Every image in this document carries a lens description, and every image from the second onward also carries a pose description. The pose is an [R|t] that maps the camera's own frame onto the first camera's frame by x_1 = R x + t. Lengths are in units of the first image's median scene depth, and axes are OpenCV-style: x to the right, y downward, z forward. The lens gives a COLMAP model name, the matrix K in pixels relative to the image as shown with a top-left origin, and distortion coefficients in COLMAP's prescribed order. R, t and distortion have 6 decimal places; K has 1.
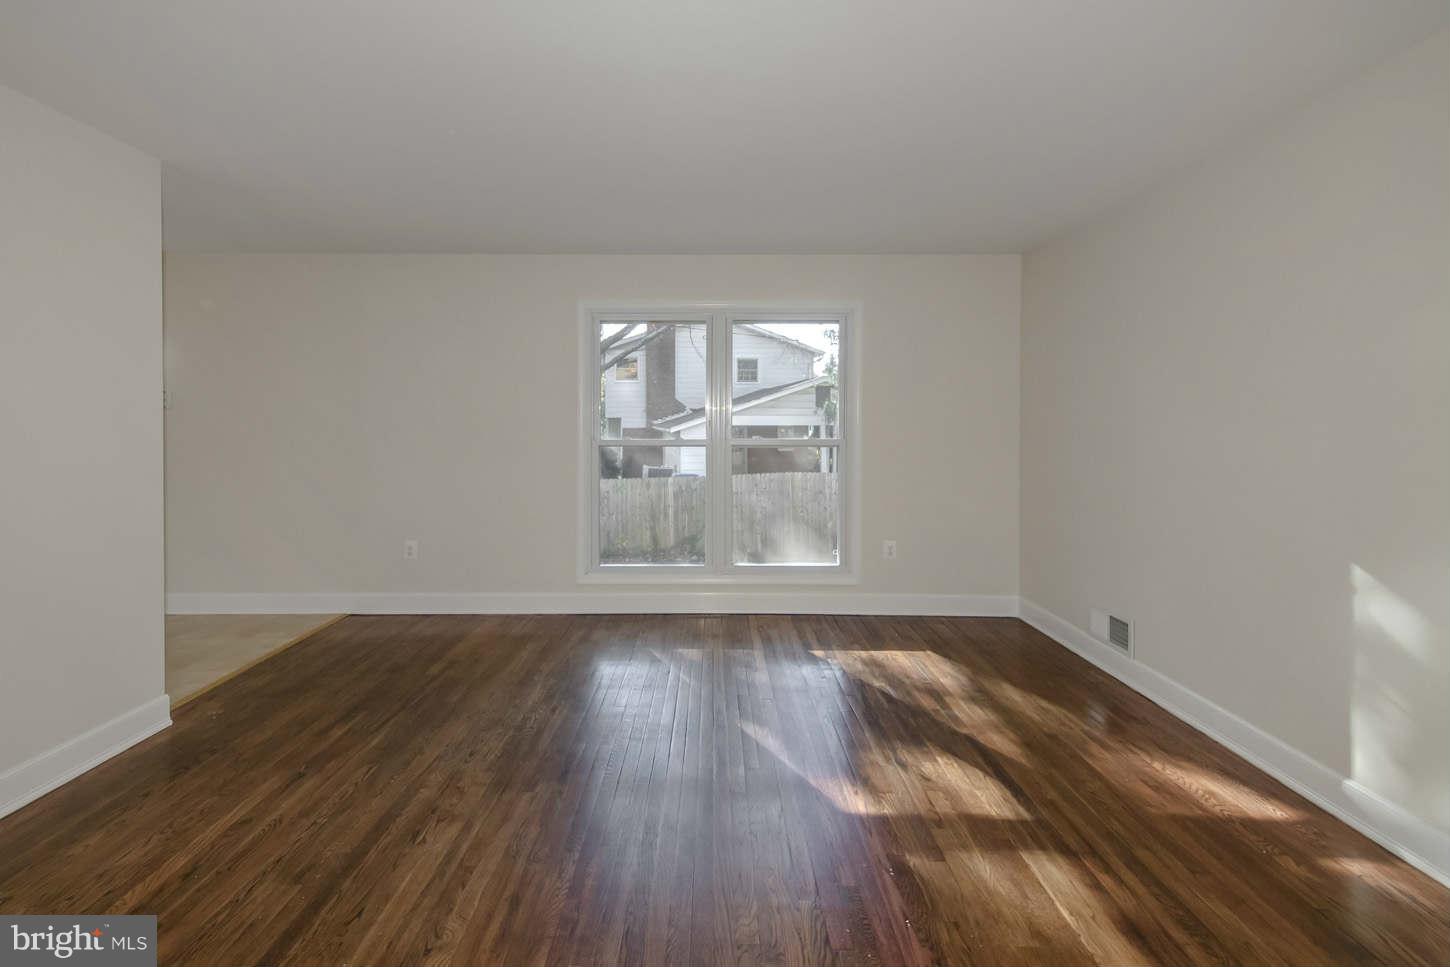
lens RADIAL K [[601.8, 0, 699.4], [0, 601.8, 421.2], [0, 0, 1]] dist [0.002789, -0.000095]
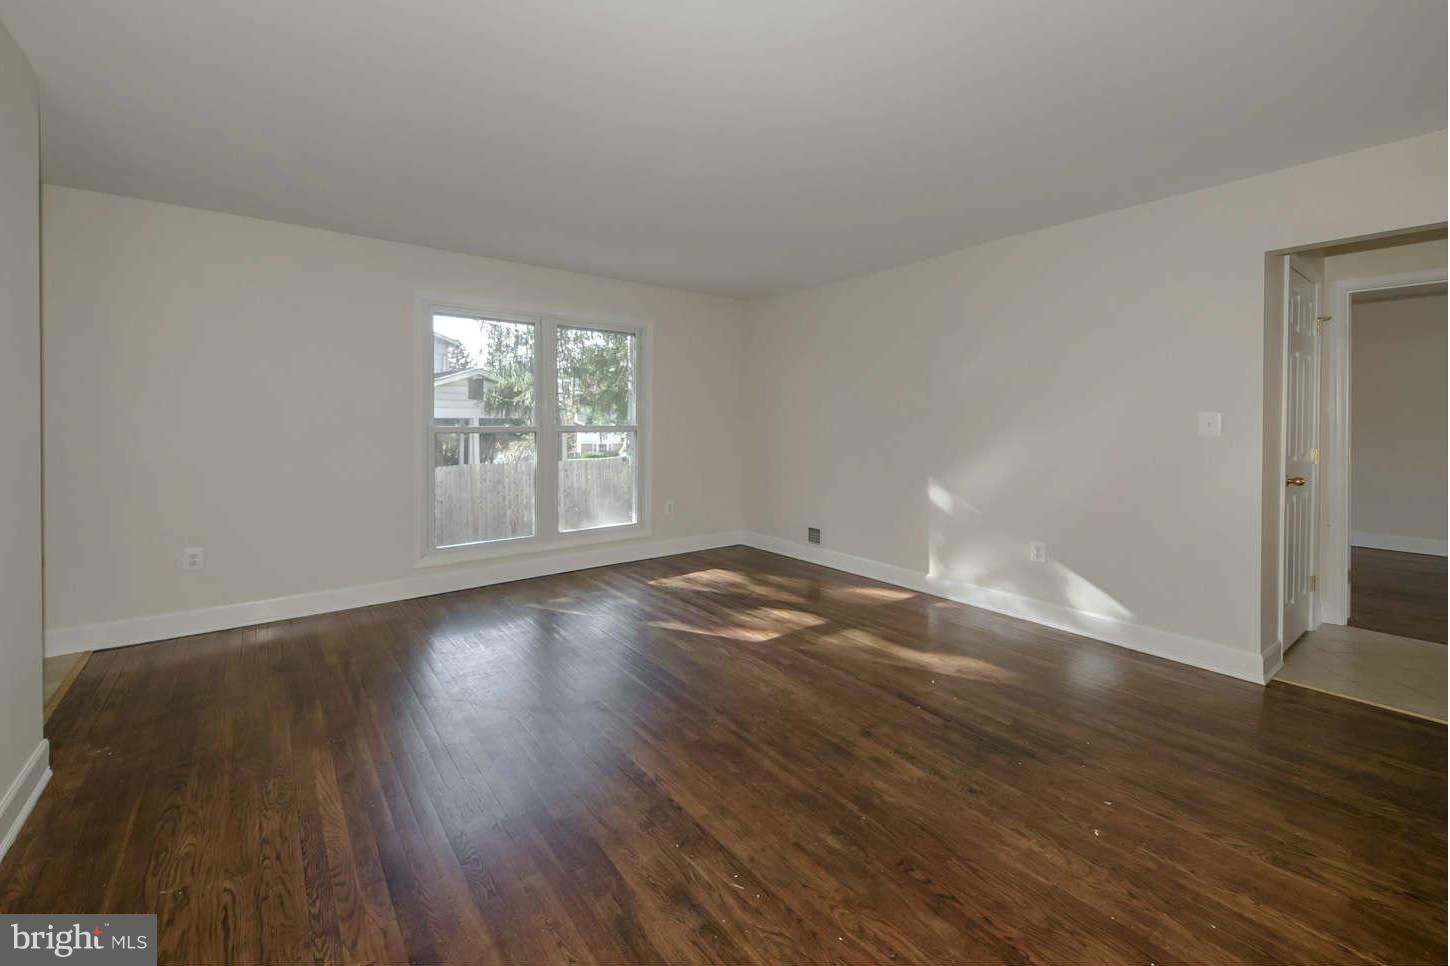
lens RADIAL K [[601.8, 0, 699.4], [0, 601.8, 420.7], [0, 0, 1]] dist [0.002789, -0.000095]
pose [[0.795017, -0.001905, 0.606584, -0.445556], [-0.003989, 0.999957, 0.008369, 0.008277], [-0.606574, -0.009073, 0.794976, -0.116631]]
